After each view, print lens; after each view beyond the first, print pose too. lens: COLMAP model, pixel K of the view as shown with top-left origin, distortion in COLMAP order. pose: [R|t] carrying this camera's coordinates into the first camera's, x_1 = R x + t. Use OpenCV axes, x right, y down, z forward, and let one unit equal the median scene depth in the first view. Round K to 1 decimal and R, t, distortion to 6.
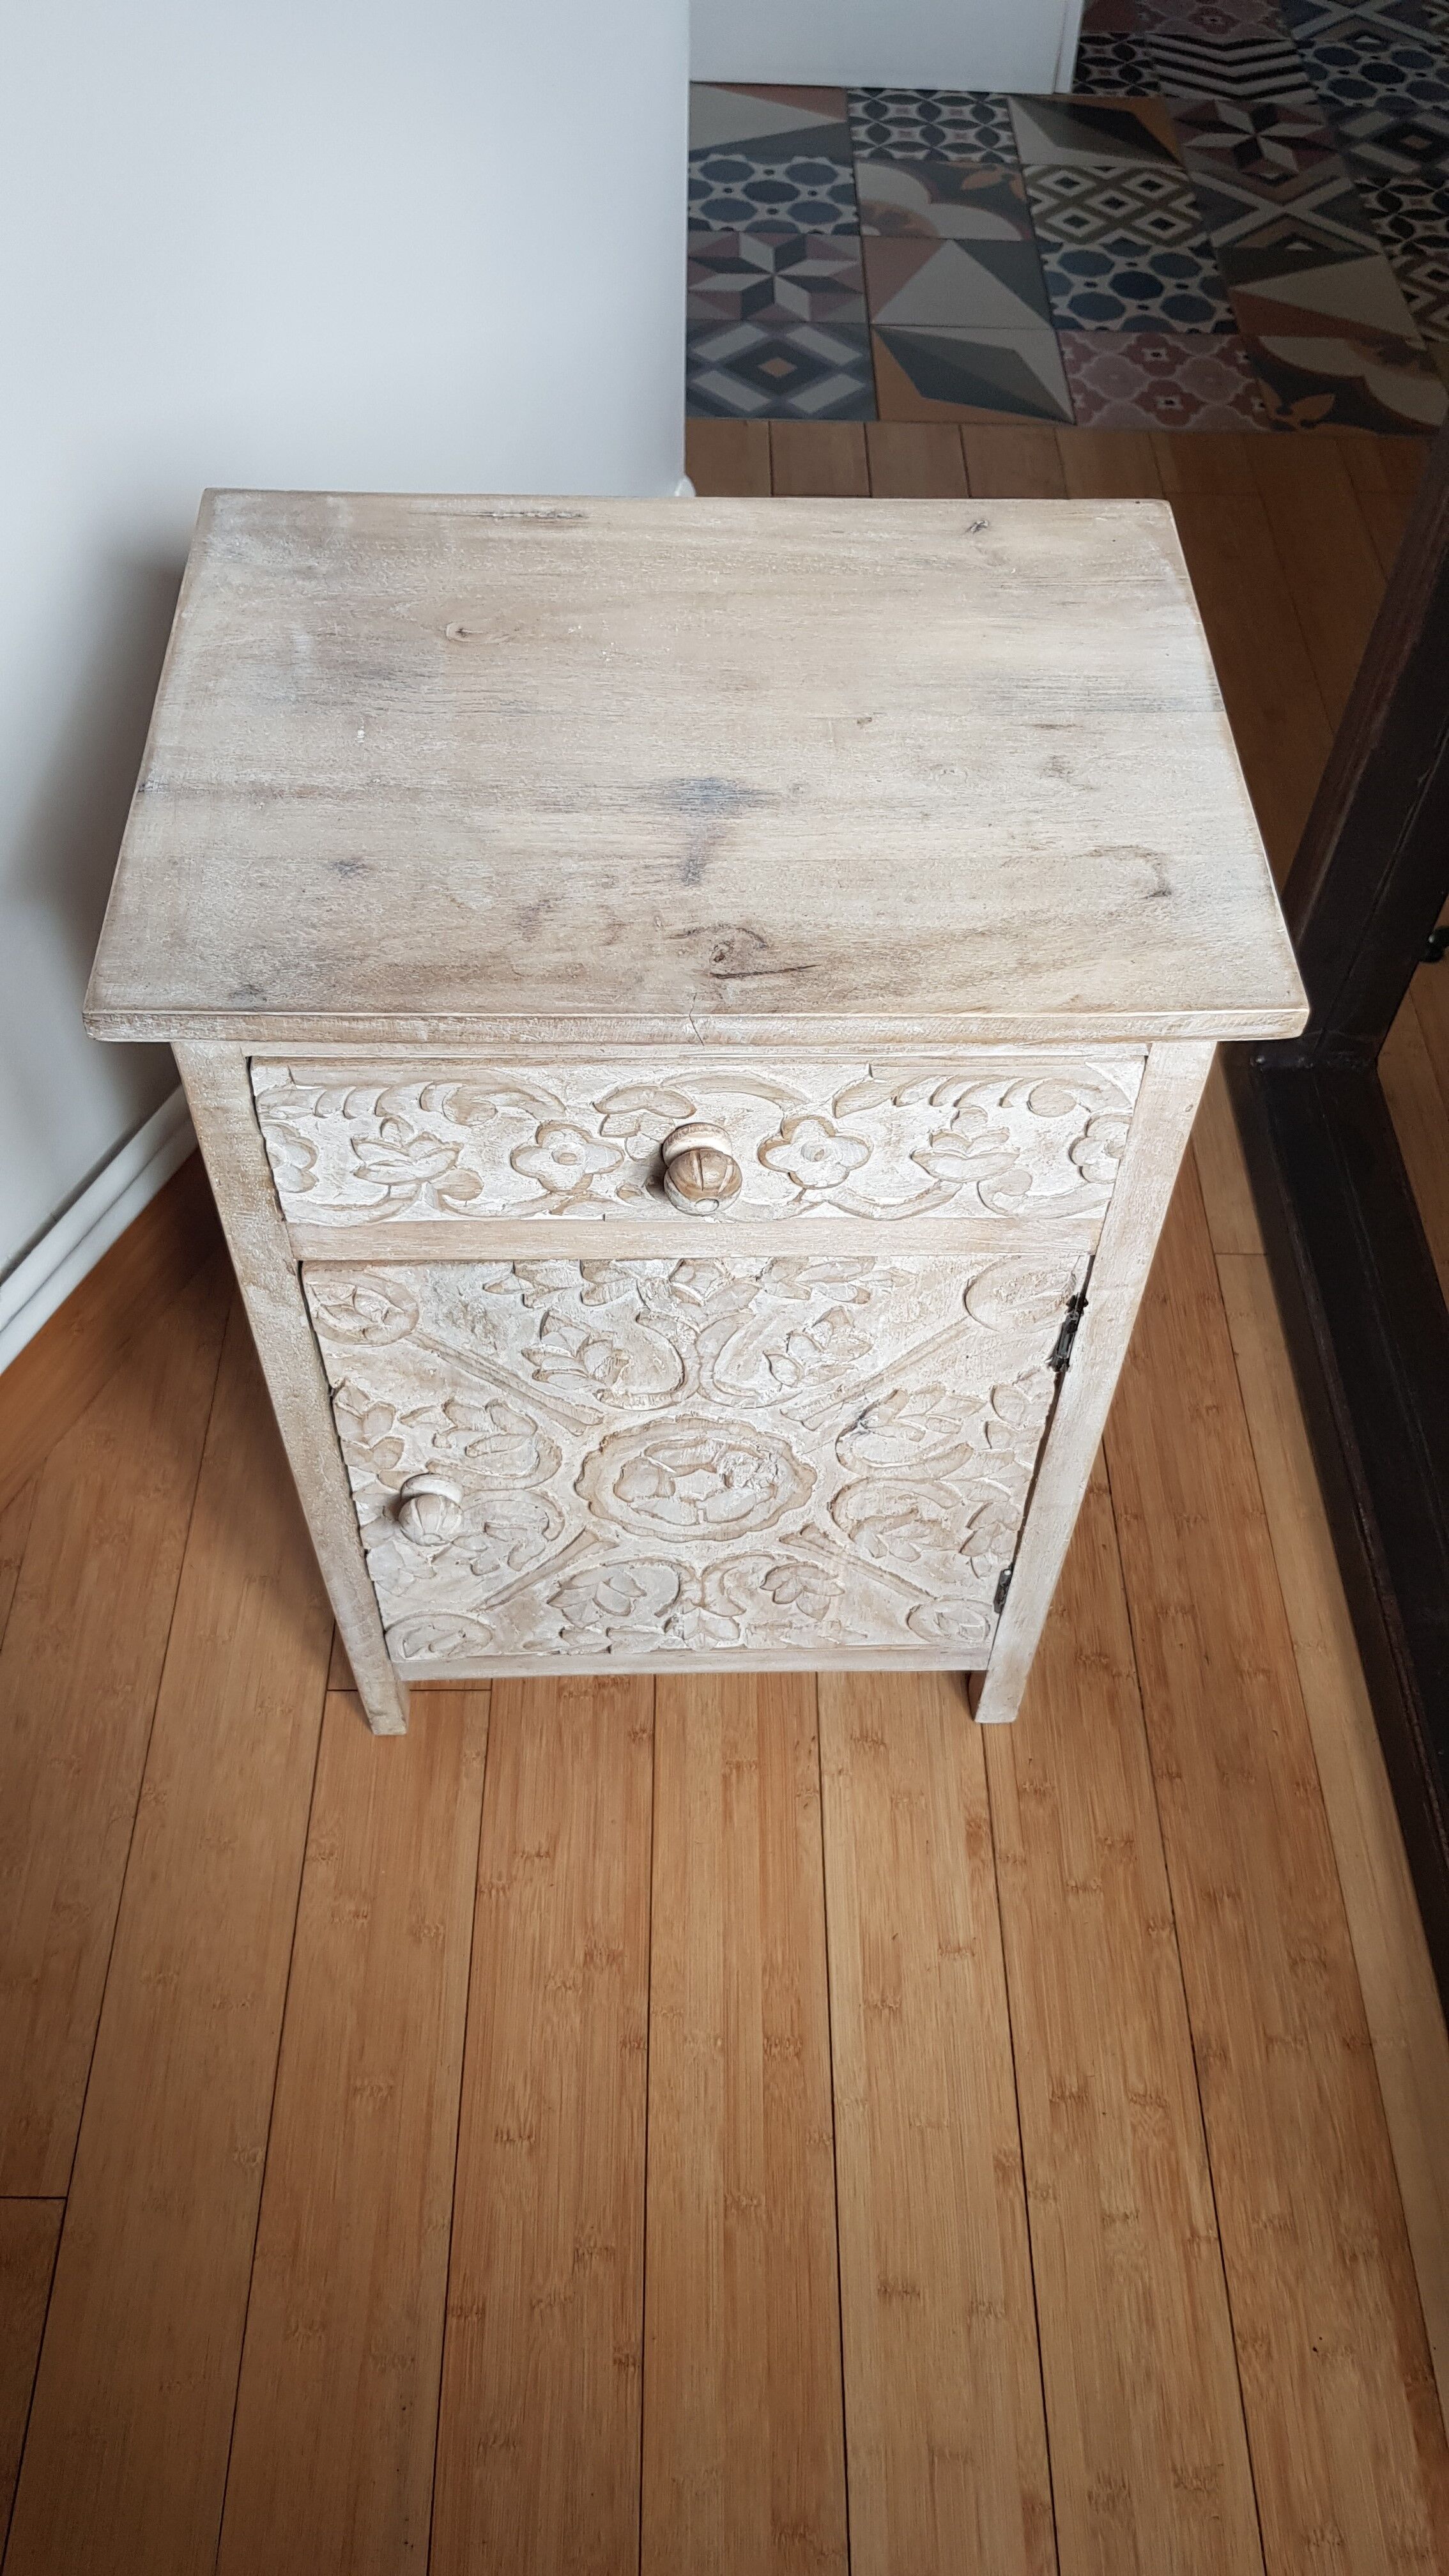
lens RADIAL K [[2073.7, 0, 733.7], [0, 2073.7, 1289.5], [0, 0, 1]] dist [0.024298, -0.076391]
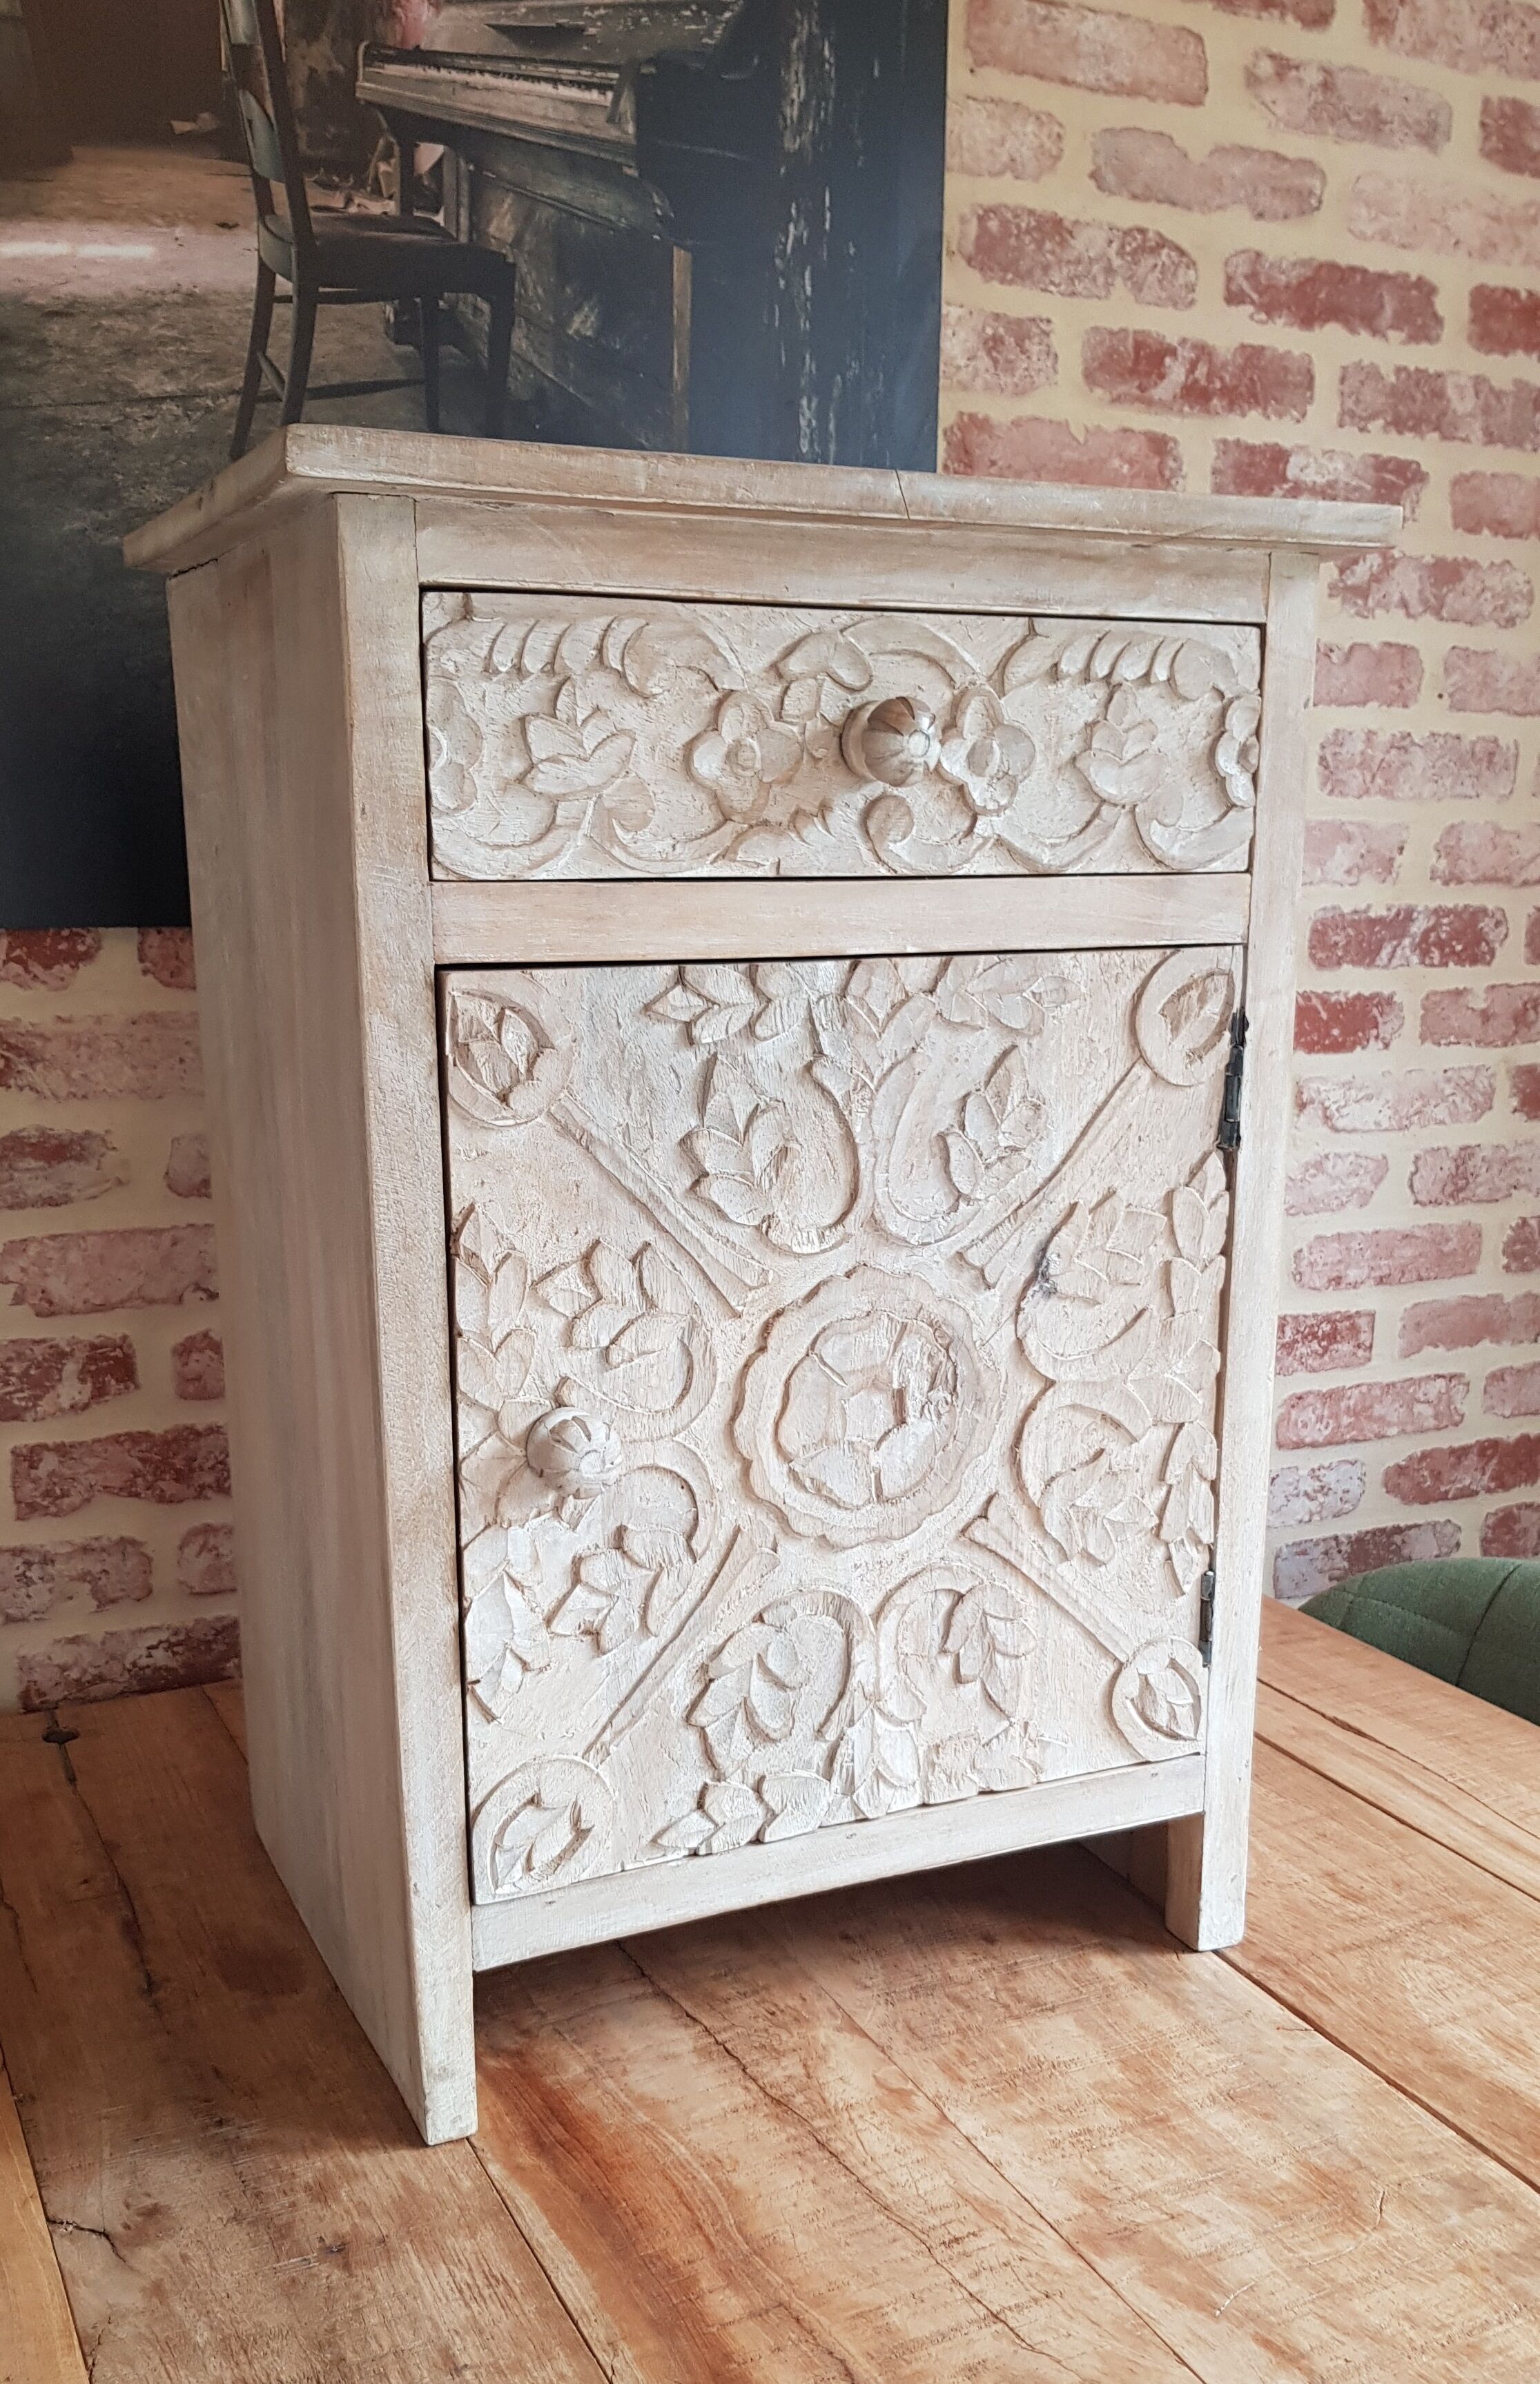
lens RADIAL K [[2227.0, 0, 809.5], [0, 2227.0, 1390.6], [0, 0, 1]] dist [-0.027205, 0.000000]
pose [[0.910998, -0.122578, 0.393773, -0.399142], [0.338750, 0.766999, -0.544941, 0.581152], [-0.235226, 0.629830, 0.740258, 0.395852]]
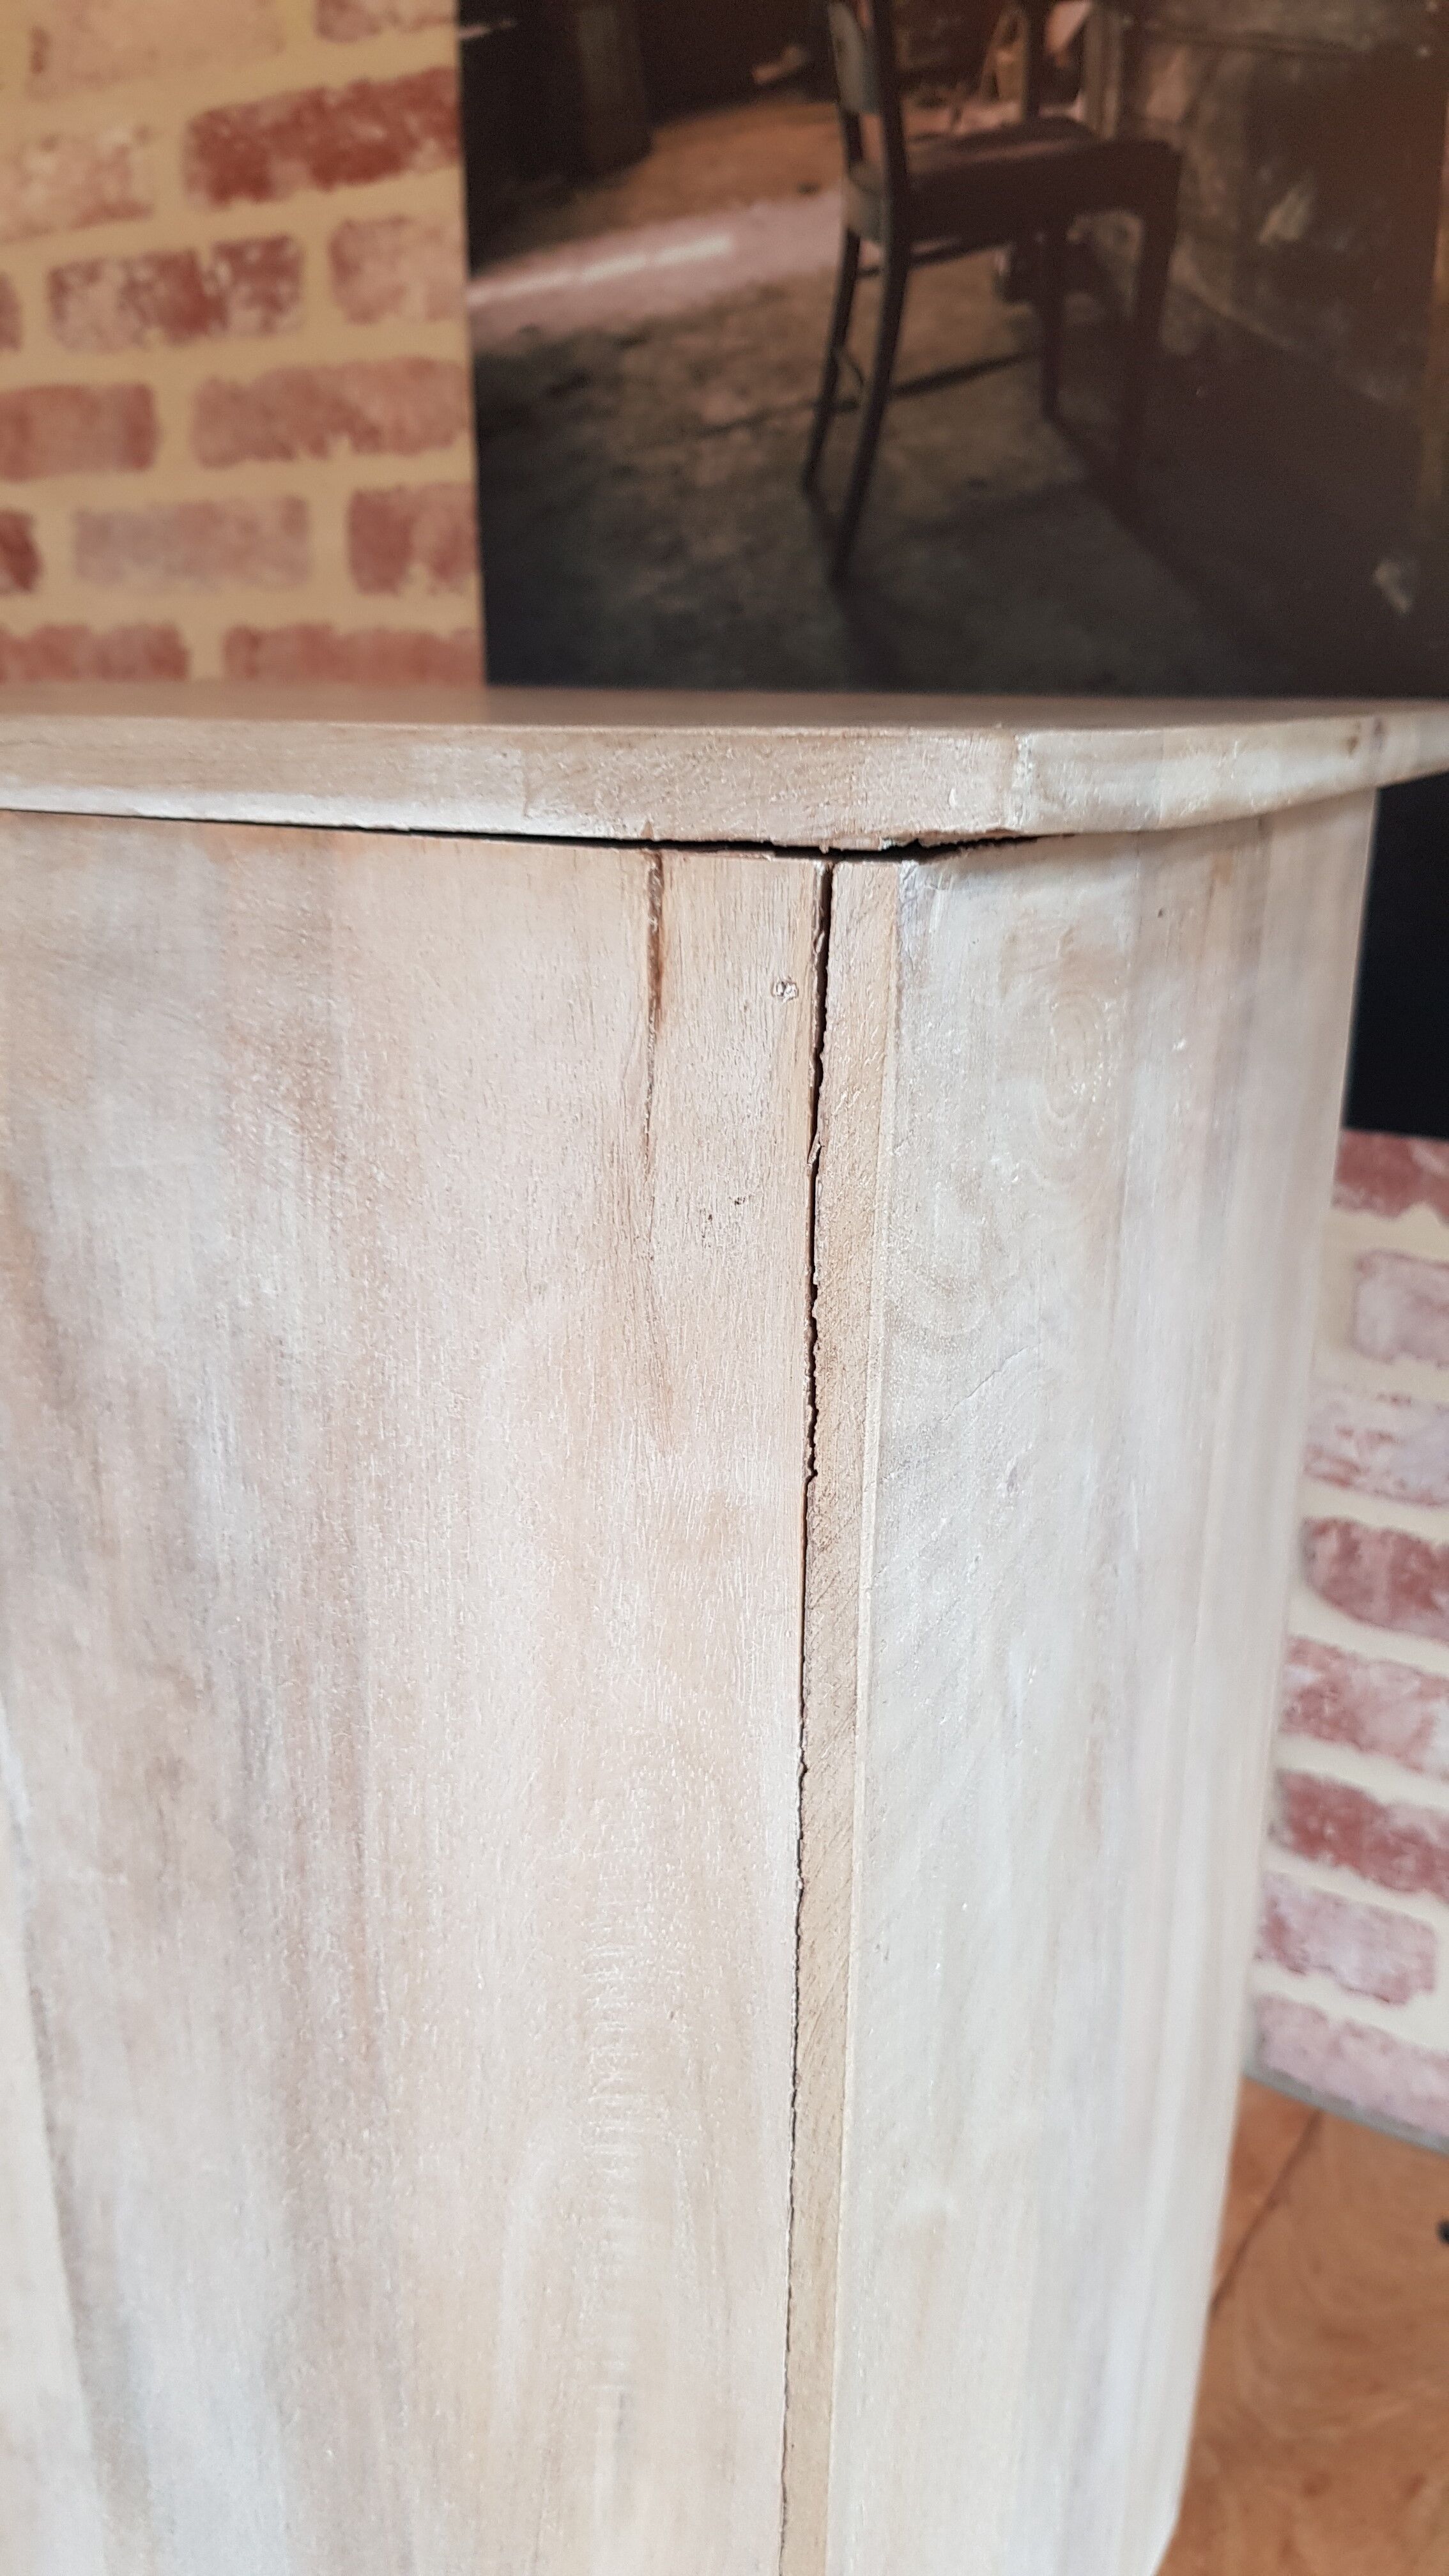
lens RADIAL K [[2073.7, 0, 719.8], [0, 2073.7, 1302.1], [0, 0, 1]] dist [0.024298, -0.076391]
pose [[0.814914, 0.150654, -0.559660, 0.396024], [-0.444104, 0.782768, -0.435942, 0.100993], [0.372408, 0.603802, 0.704795, 0.611320]]
